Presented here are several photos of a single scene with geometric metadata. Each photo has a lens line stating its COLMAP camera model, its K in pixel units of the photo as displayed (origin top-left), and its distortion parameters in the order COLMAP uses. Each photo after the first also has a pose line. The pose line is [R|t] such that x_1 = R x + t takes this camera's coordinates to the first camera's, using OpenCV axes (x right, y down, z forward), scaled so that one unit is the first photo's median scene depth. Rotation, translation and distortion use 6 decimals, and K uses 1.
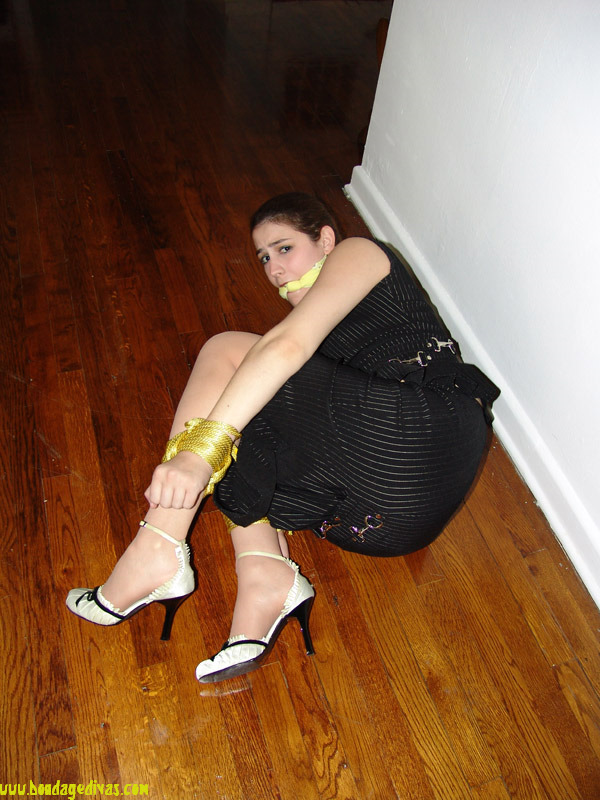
lens RADIAL K [[678.1, 0, 300.0], [0, 678.1, 400.0], [0, 0, 1]] dist [-0.160230, 0.126563]
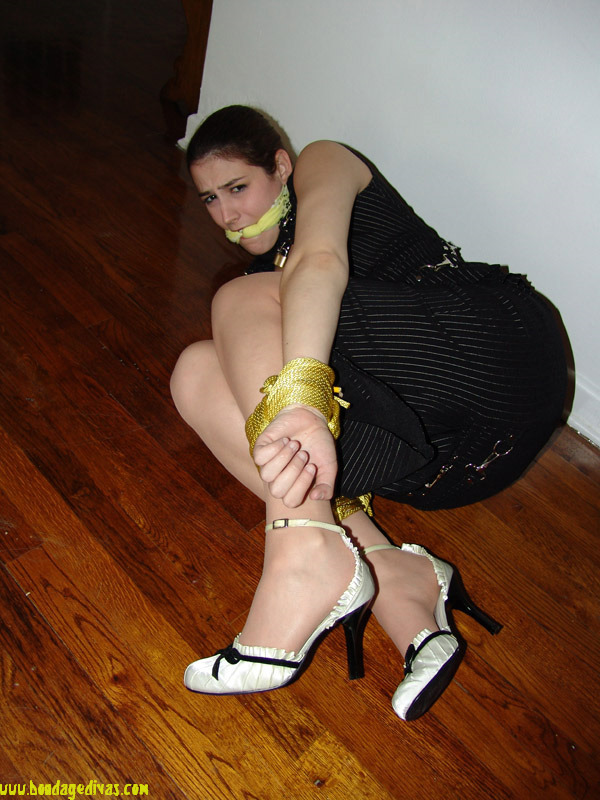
lens RADIAL K [[678.1, 0, 300.0], [0, 678.1, 400.0], [0, 0, 1]] dist [-0.160230, 0.126563]
pose [[0.875294, -0.257539, 0.409309, -0.374226], [0.268059, 0.962851, 0.032596, 0.022341], [-0.402498, 0.081188, 0.911814, 0.306806]]
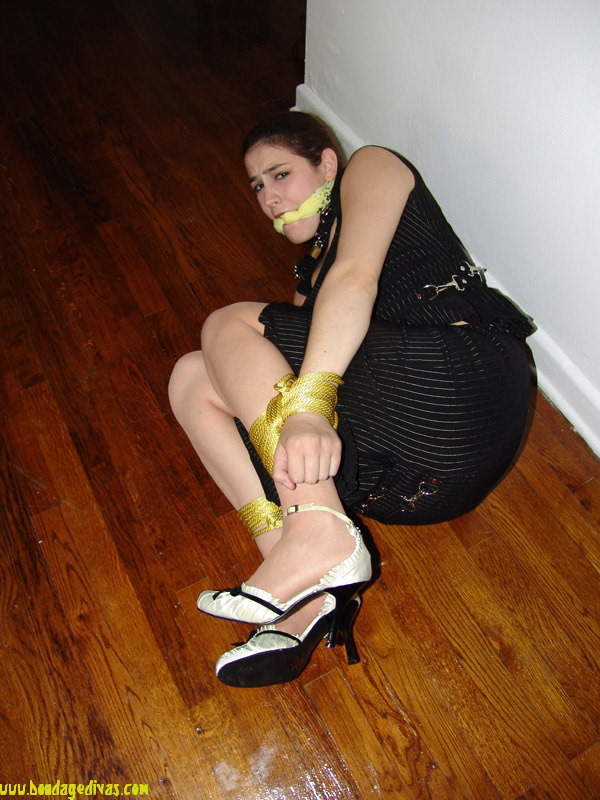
lens RADIAL K [[678.1, 0, 300.0], [0, 678.1, 400.0], [0, 0, 1]] dist [-0.160230, 0.126563]
pose [[0.979934, -0.197975, 0.023131, -0.027998], [0.194137, 0.974294, 0.114291, -0.067069], [-0.045163, -0.107507, 0.993178, 0.132243]]
